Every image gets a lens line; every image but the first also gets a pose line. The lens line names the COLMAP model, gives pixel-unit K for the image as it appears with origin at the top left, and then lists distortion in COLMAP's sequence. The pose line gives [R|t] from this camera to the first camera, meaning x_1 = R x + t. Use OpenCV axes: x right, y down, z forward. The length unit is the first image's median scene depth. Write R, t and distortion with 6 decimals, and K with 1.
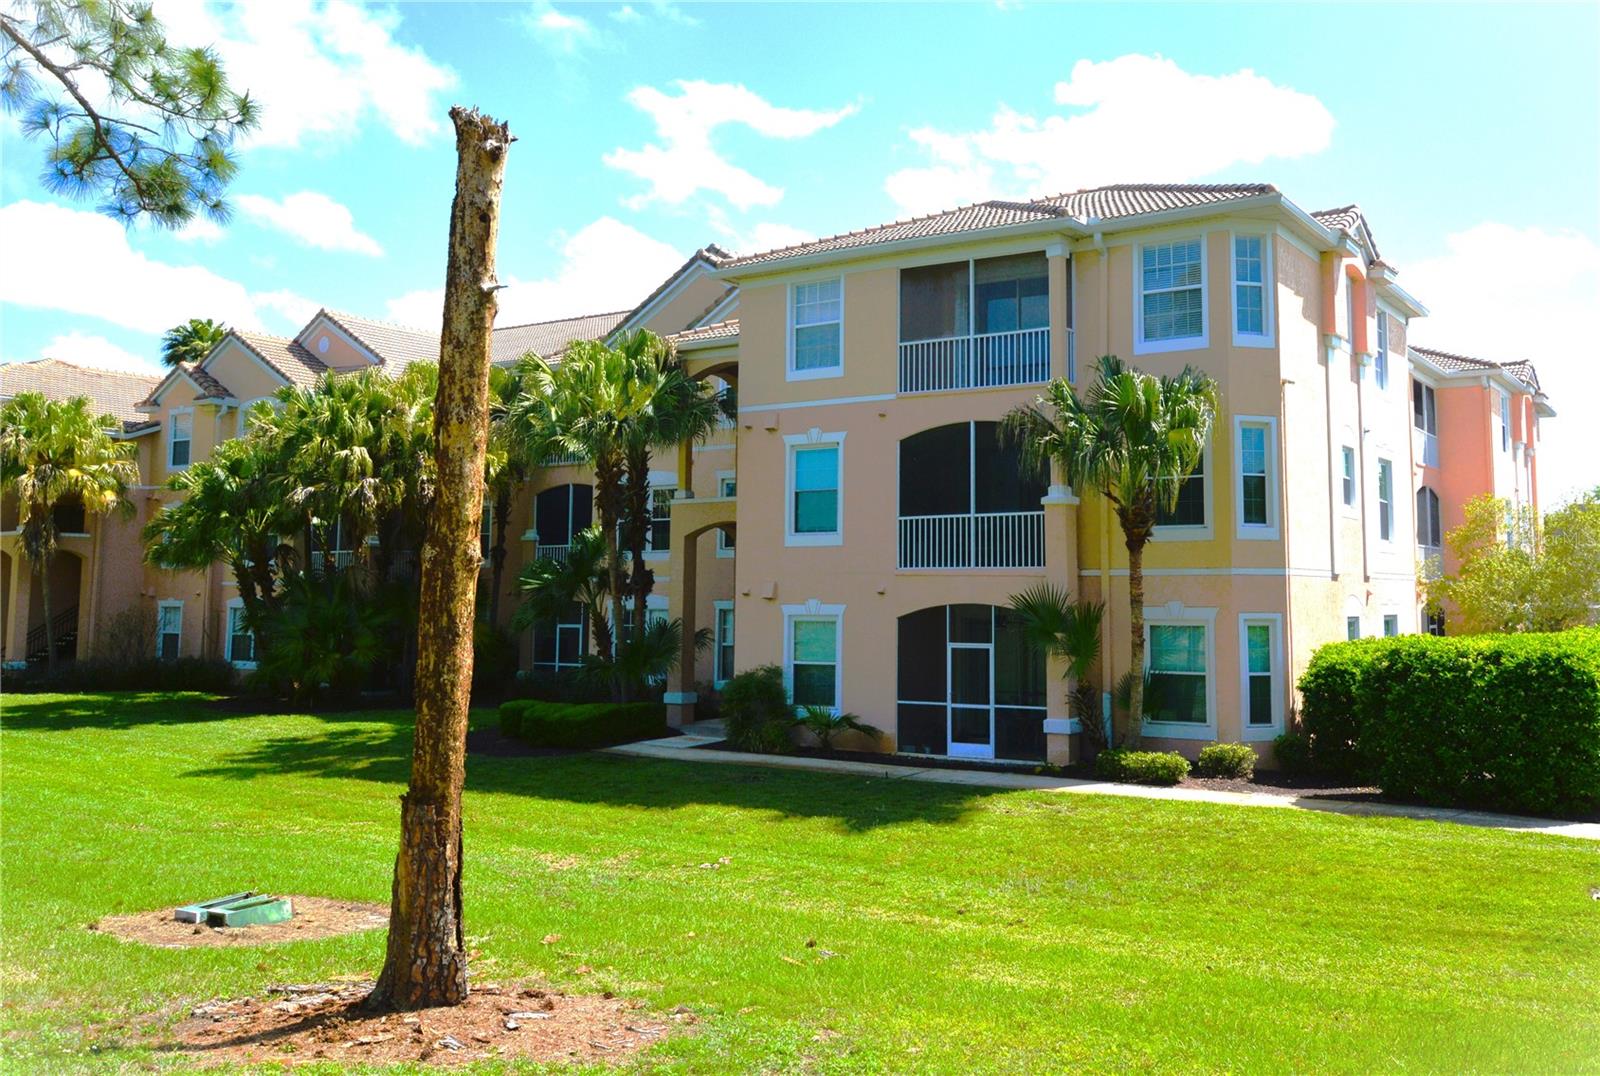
lens RADIAL K [[1282.9, 0, 800.0], [0, 1282.9, 538.0], [0, 0, 1]] dist [0.023324, -0.000169]
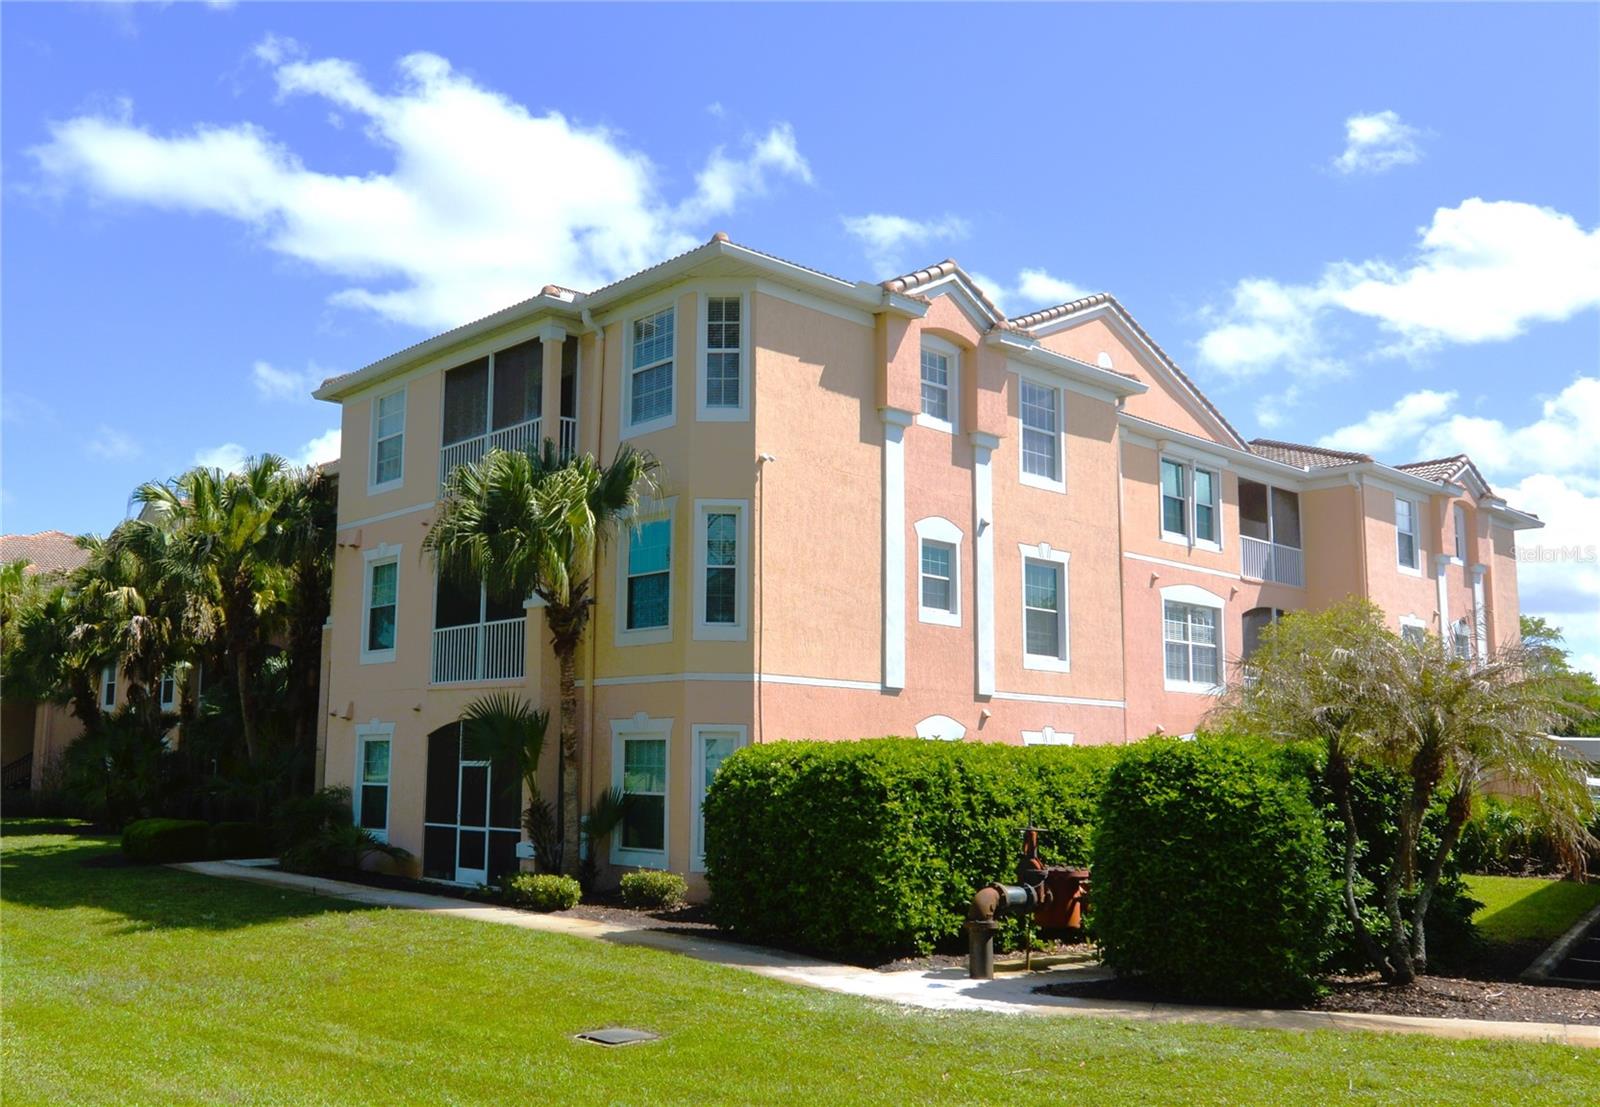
lens RADIAL K [[1280.3, 0, 800.3], [0, 1280.3, 694.6], [0, 0, 1]] dist [0.001172, 0.001233]
pose [[0.951801, -0.003324, -0.306699, 0.642871], [-0.007322, 0.999410, -0.033553, 0.063412], [0.306629, 0.034182, 0.951215, 0.187702]]
